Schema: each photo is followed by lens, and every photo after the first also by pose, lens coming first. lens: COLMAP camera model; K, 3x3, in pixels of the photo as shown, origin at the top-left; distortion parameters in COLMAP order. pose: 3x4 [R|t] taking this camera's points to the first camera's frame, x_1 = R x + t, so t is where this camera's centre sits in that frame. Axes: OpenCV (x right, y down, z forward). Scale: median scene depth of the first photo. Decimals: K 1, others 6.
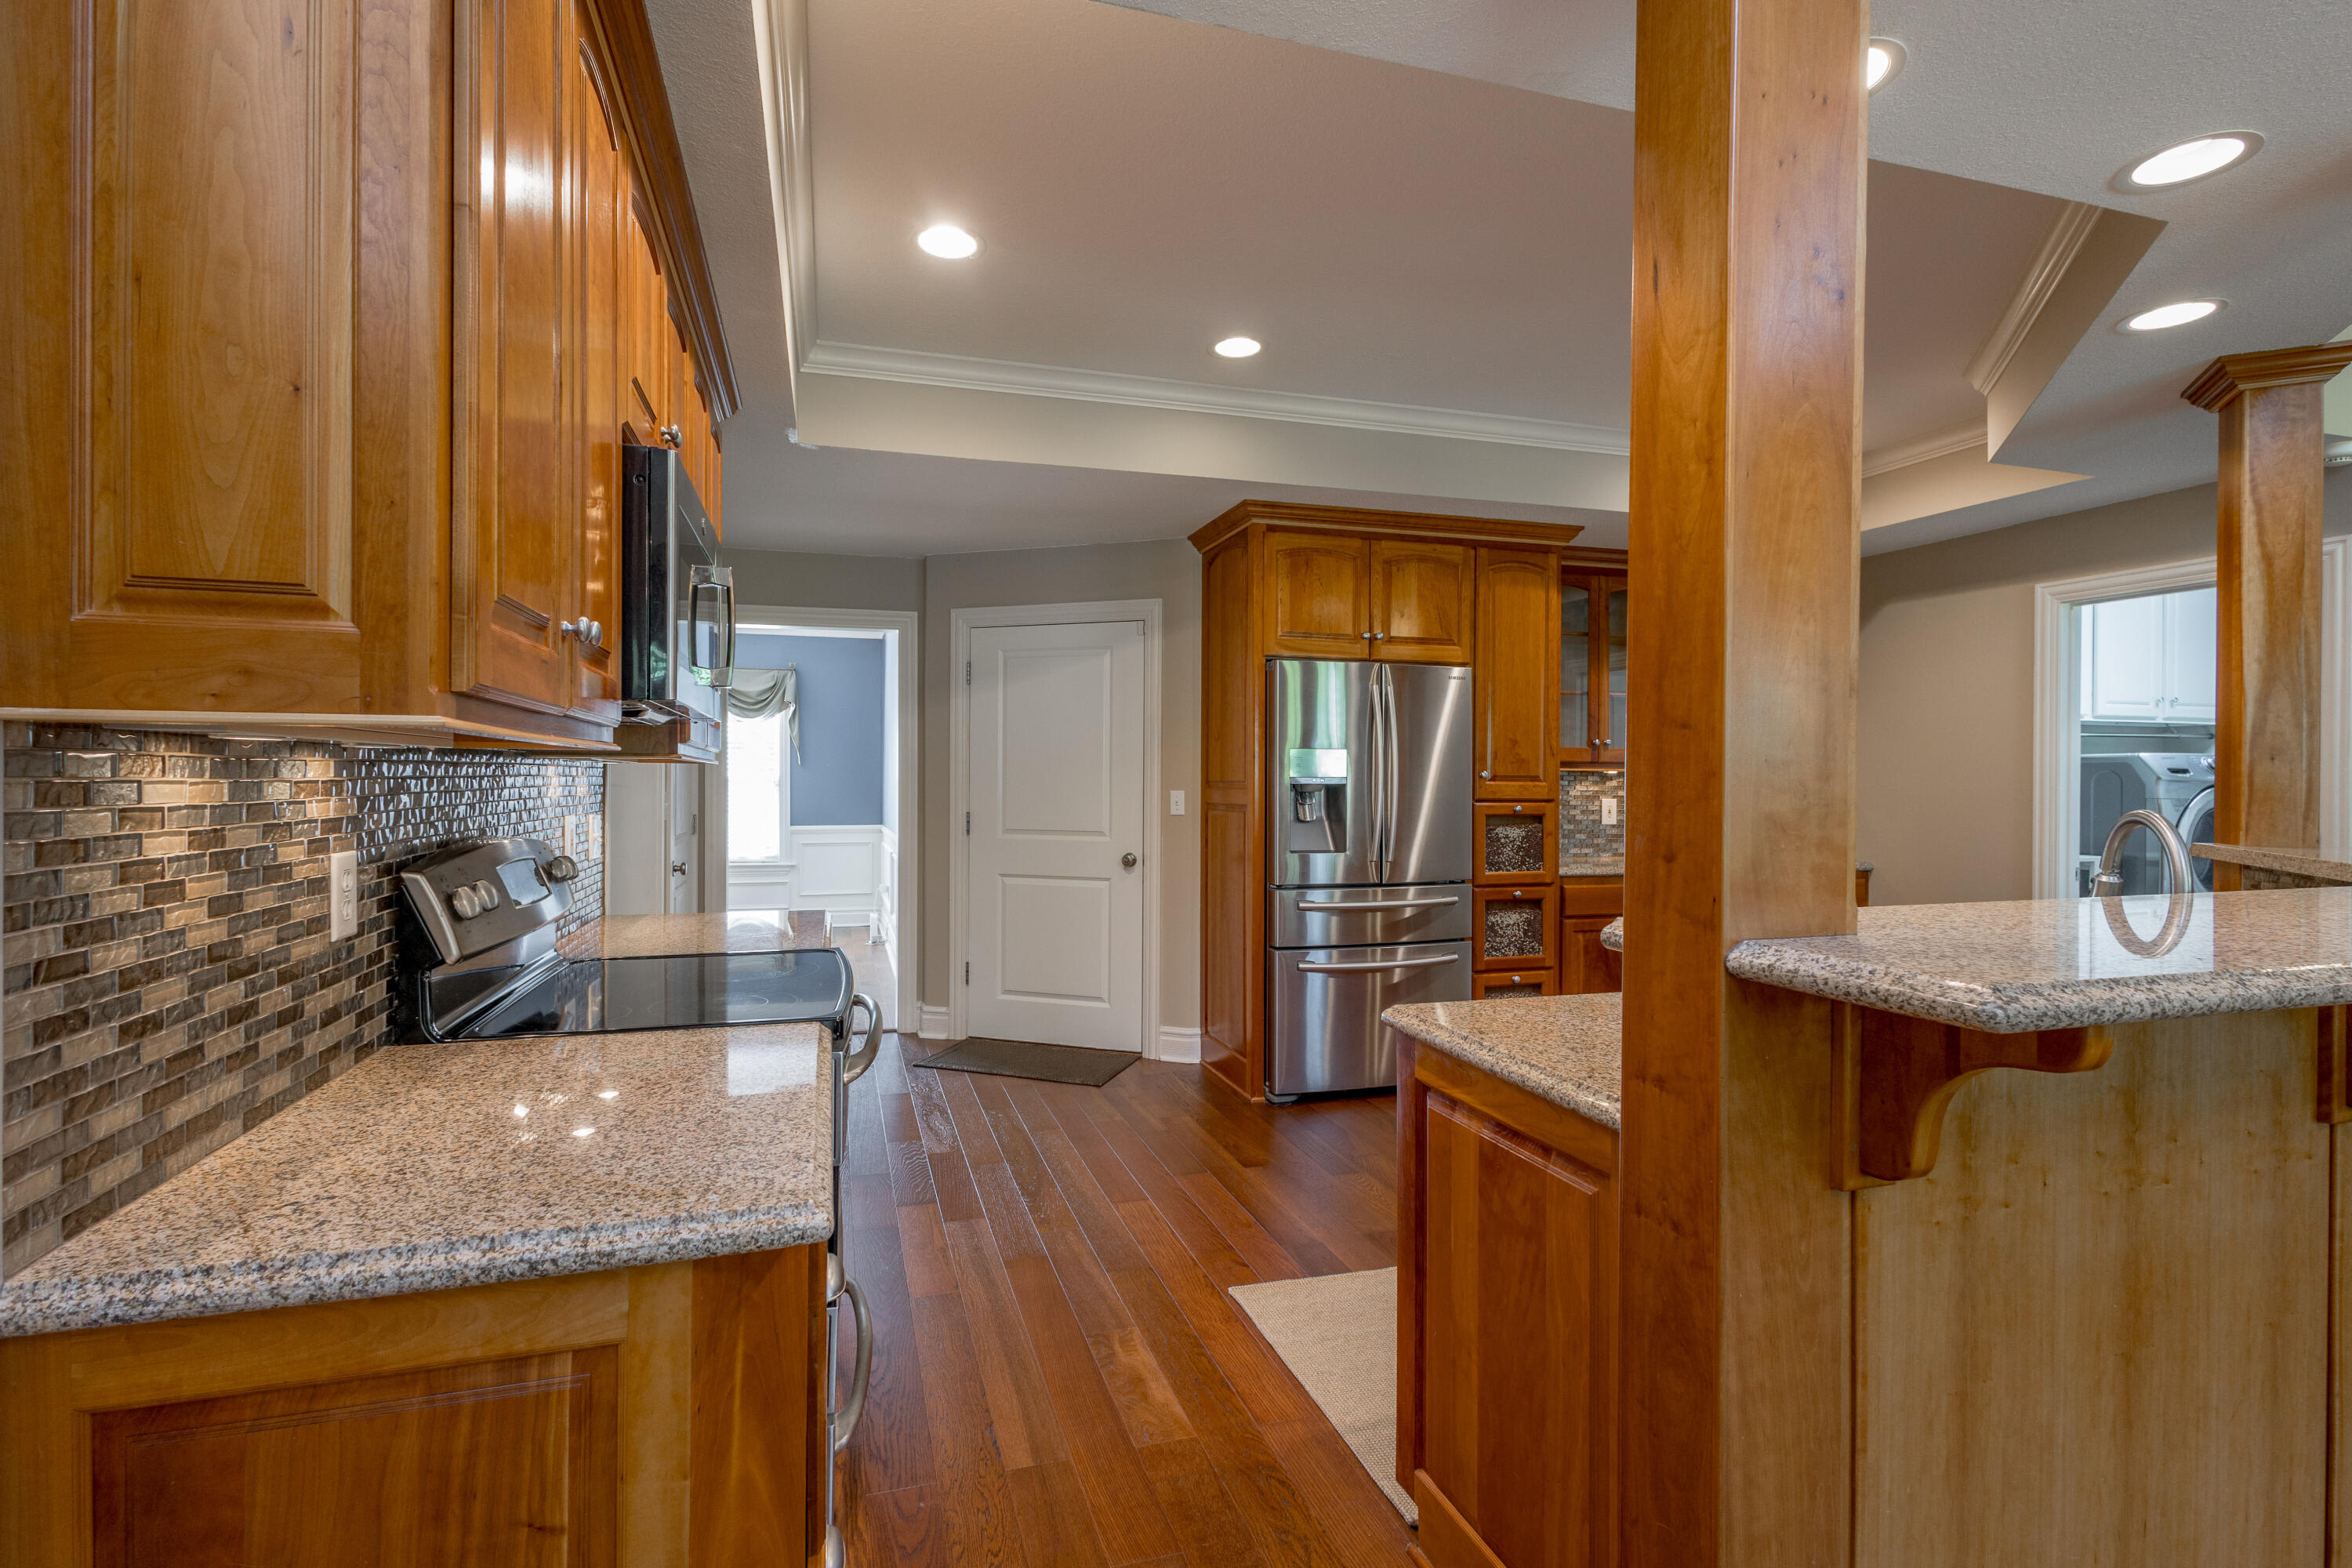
lens RADIAL K [[1106.9, 0, 1245.1], [0, 1106.9, 785.6], [0, 0, 1]] dist [0.001511, 0.000232]
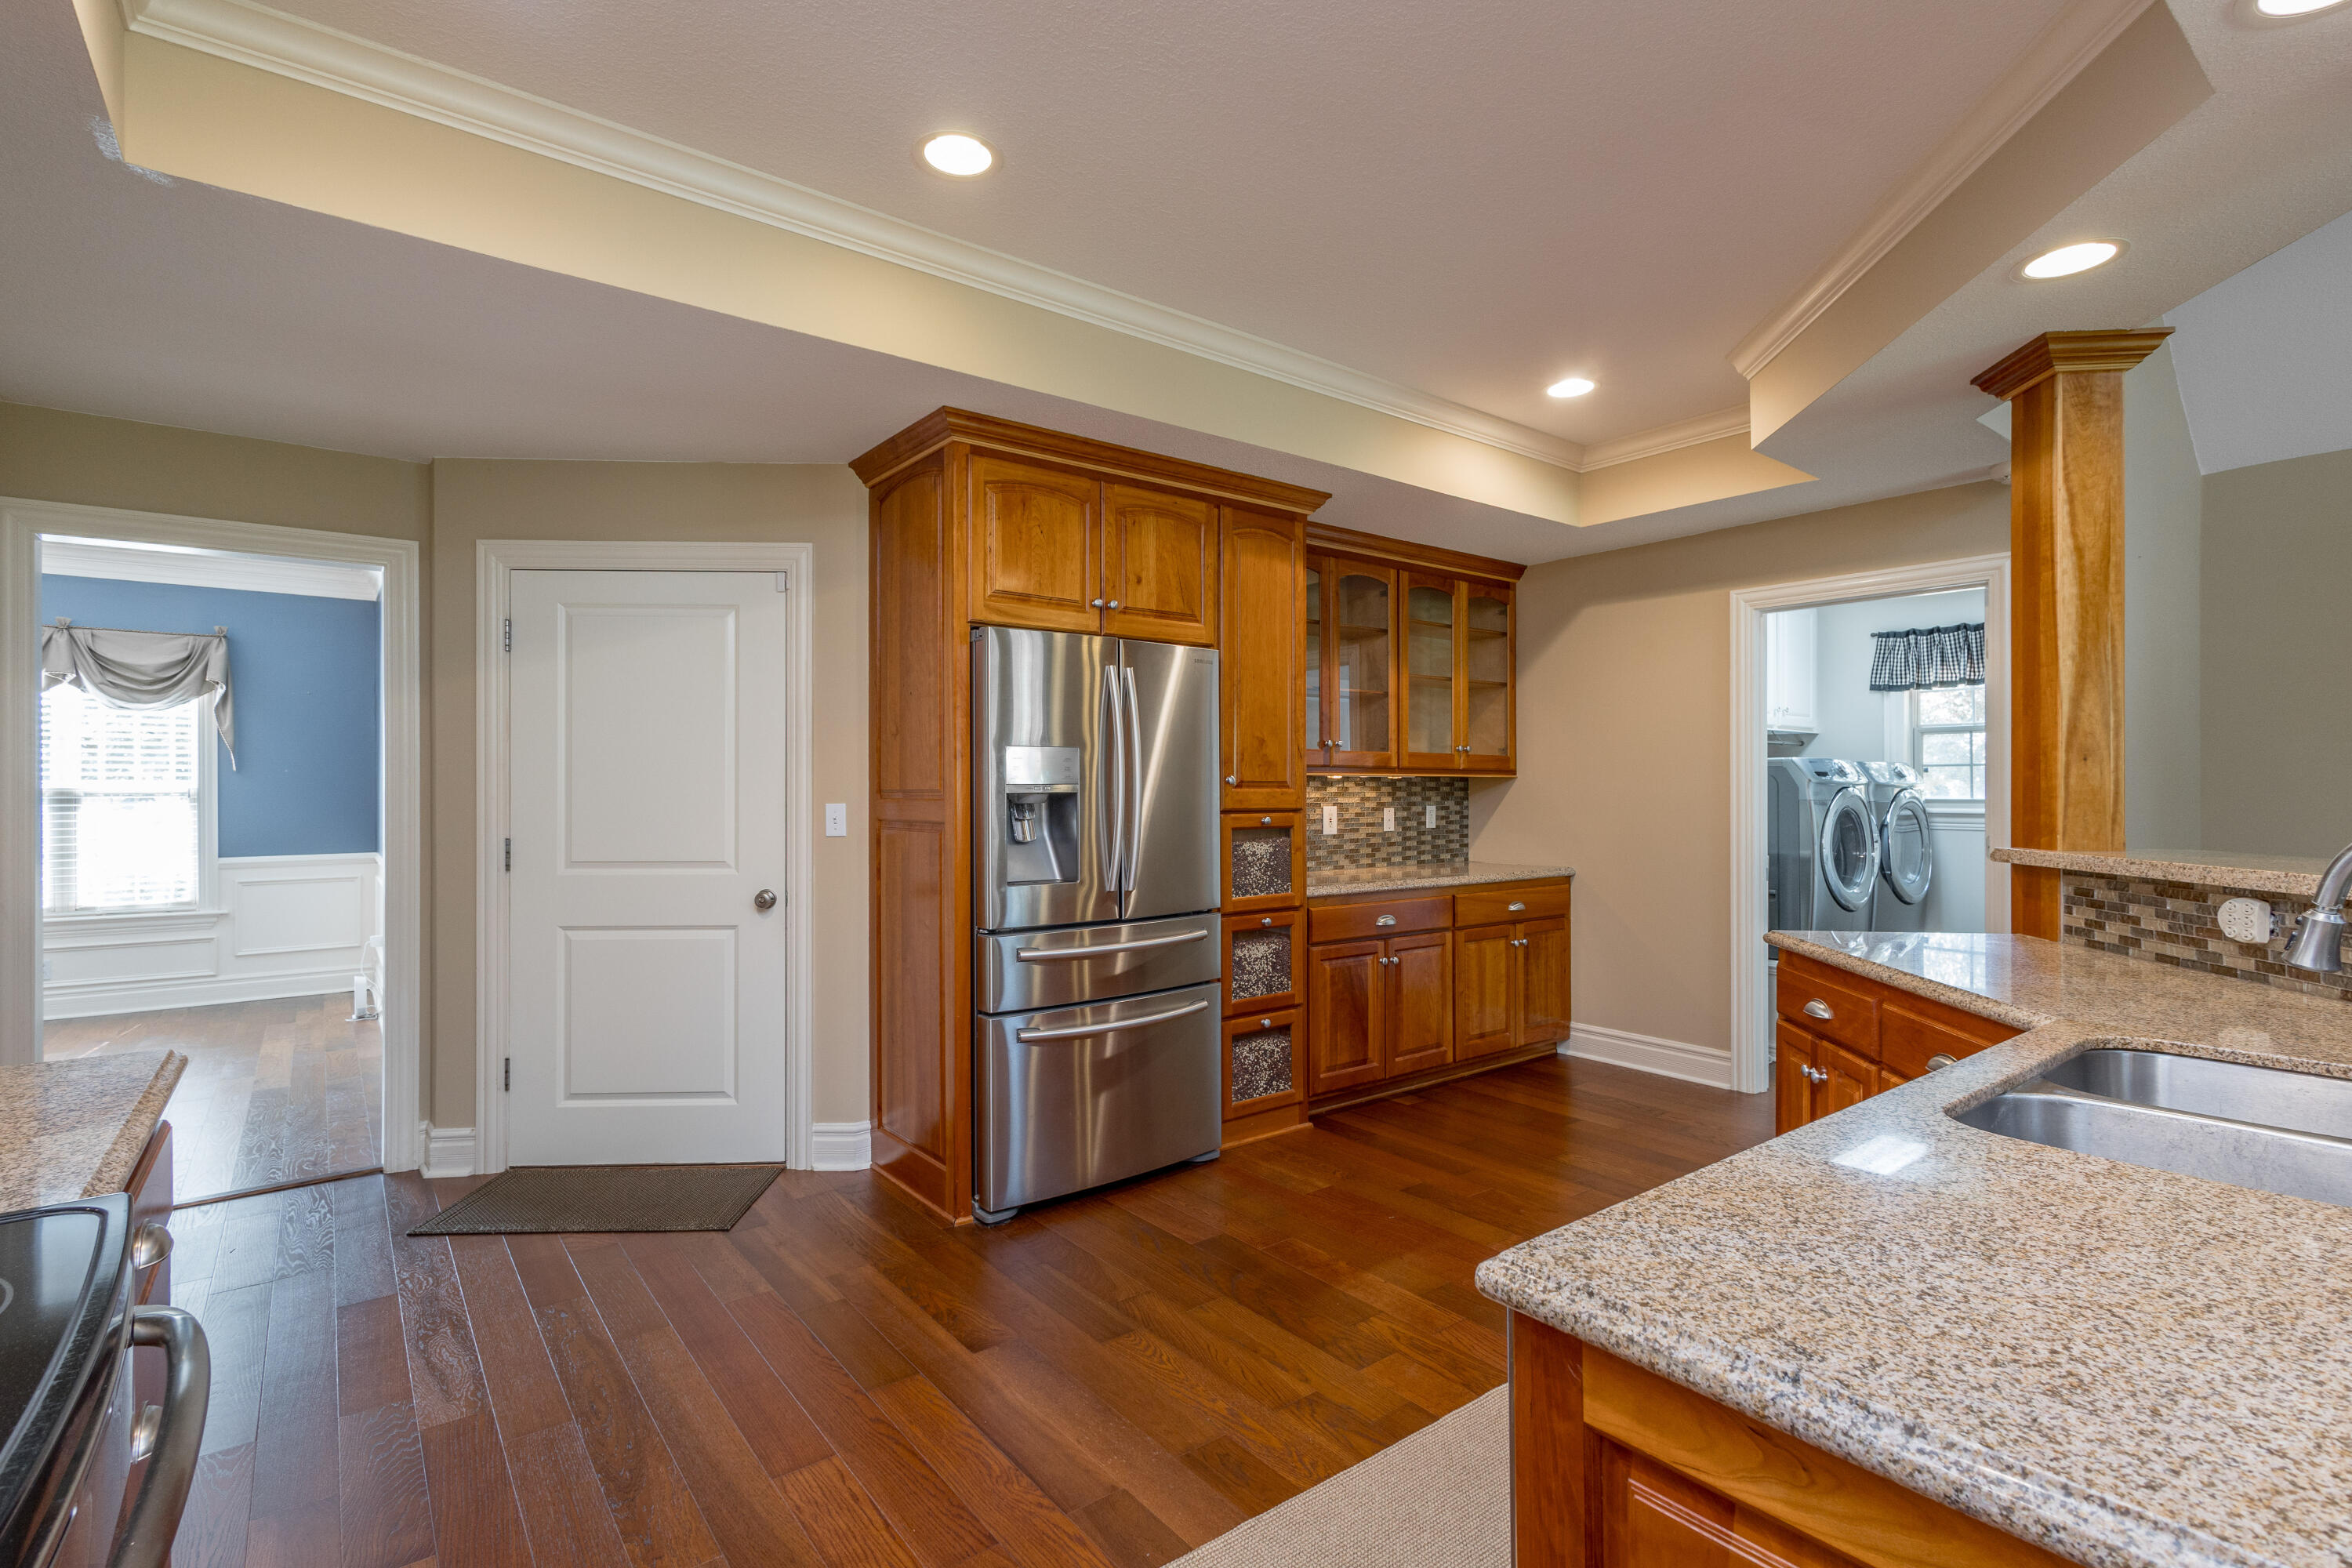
lens RADIAL K [[1106.9, 0, 1245.1], [0, 1106.9, 785.6], [0, 0, 1]] dist [0.001511, 0.000232]
pose [[0.944184, -0.005618, 0.329372, -0.048052], [0.007665, 0.999959, -0.004916, -0.001587], [-0.329331, 0.007166, 0.944188, 0.216602]]
